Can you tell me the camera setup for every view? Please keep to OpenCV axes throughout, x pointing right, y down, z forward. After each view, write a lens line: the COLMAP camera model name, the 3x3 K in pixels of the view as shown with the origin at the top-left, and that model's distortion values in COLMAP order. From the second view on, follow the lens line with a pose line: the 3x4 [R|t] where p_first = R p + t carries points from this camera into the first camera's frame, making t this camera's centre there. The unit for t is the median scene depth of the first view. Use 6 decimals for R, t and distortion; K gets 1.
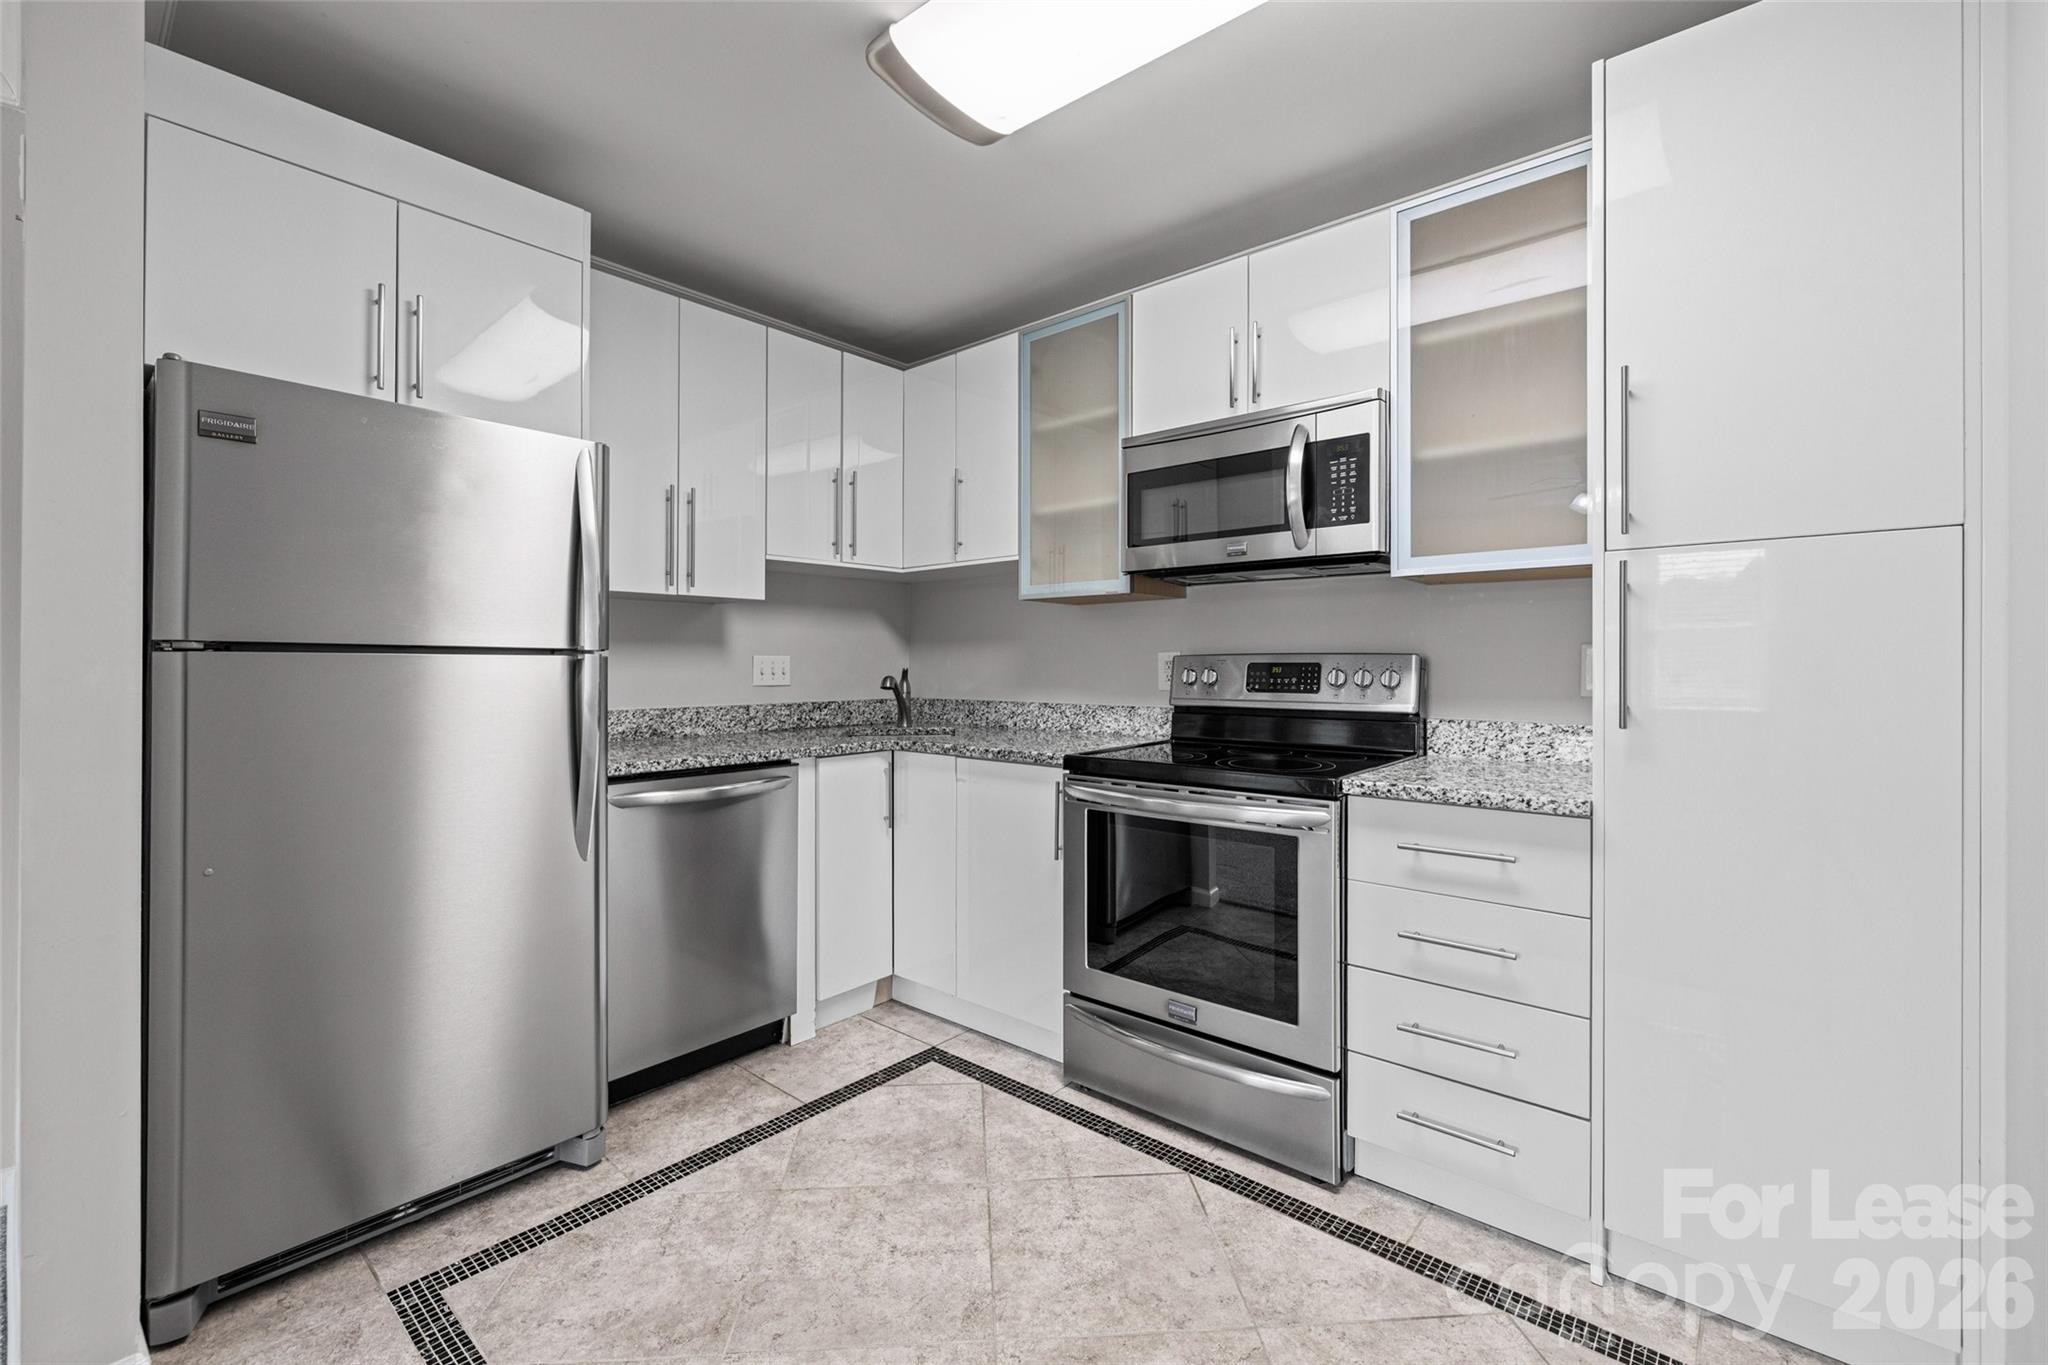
lens RADIAL K [[872.5, 0, 1024.7], [0, 872.5, 662.4], [0, 0, 1]] dist [0.006929, -0.001784]
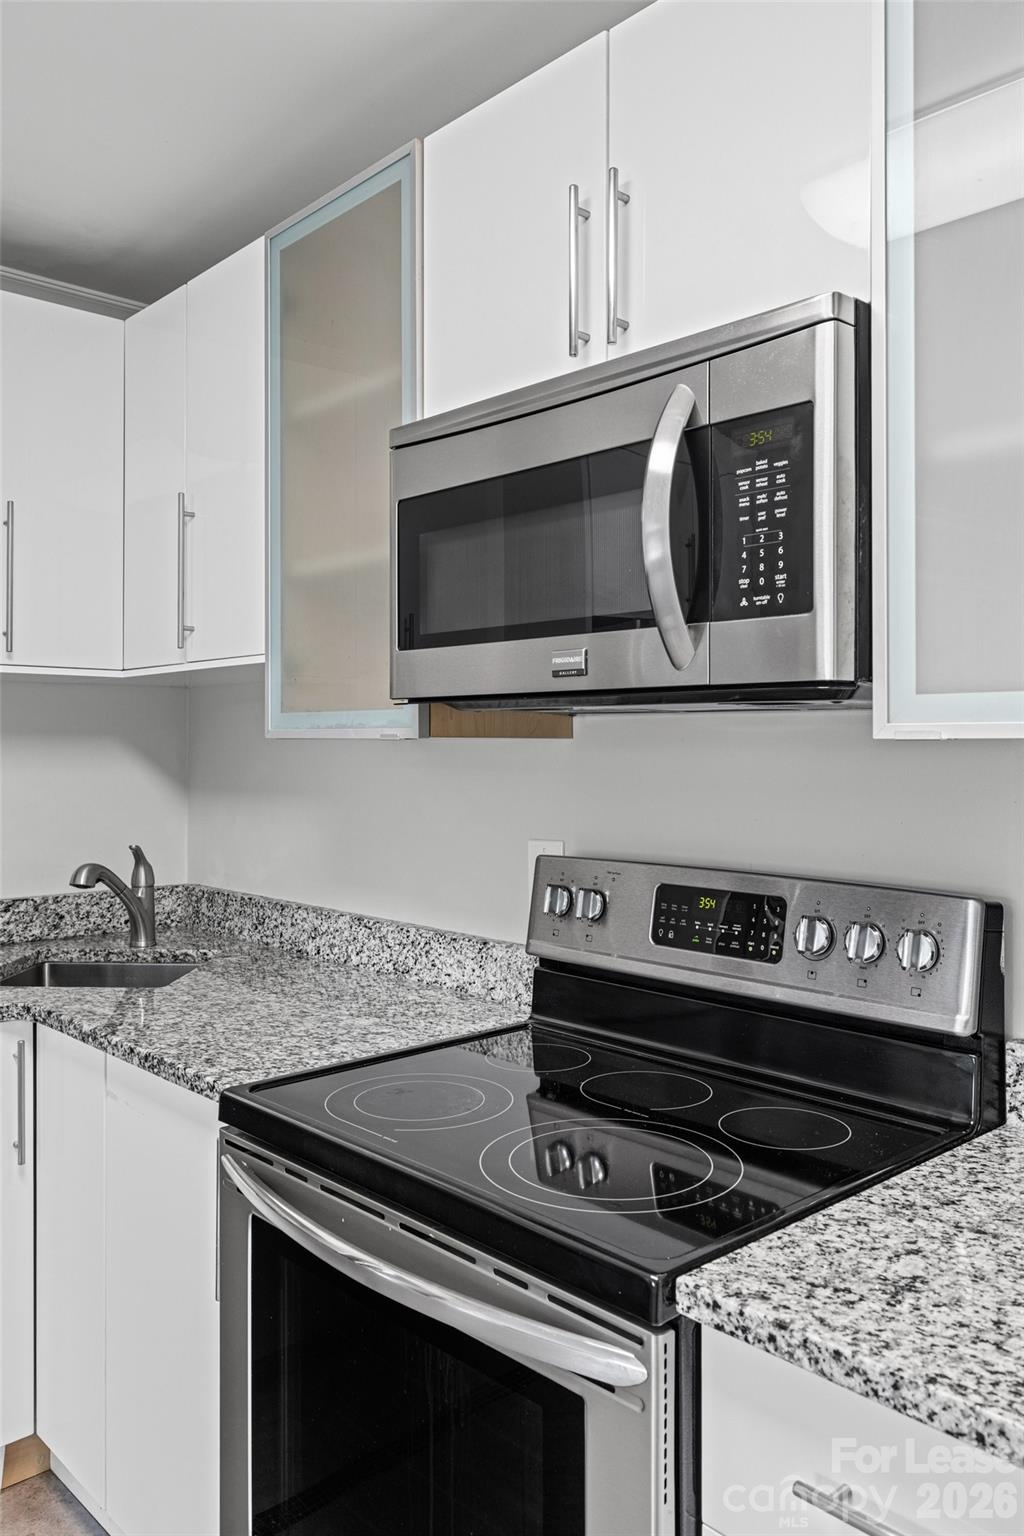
lens RADIAL K [[1208.5, 0, 510.1], [0, 1208.5, 736.3], [0, 0, 1]] dist [0.007001, -0.001623]
pose [[0.992921, 0.001117, -0.118770, 0.293987], [-0.001658, 0.999989, -0.004456, -0.089992], [0.118763, 0.004621, 0.992912, 0.372727]]
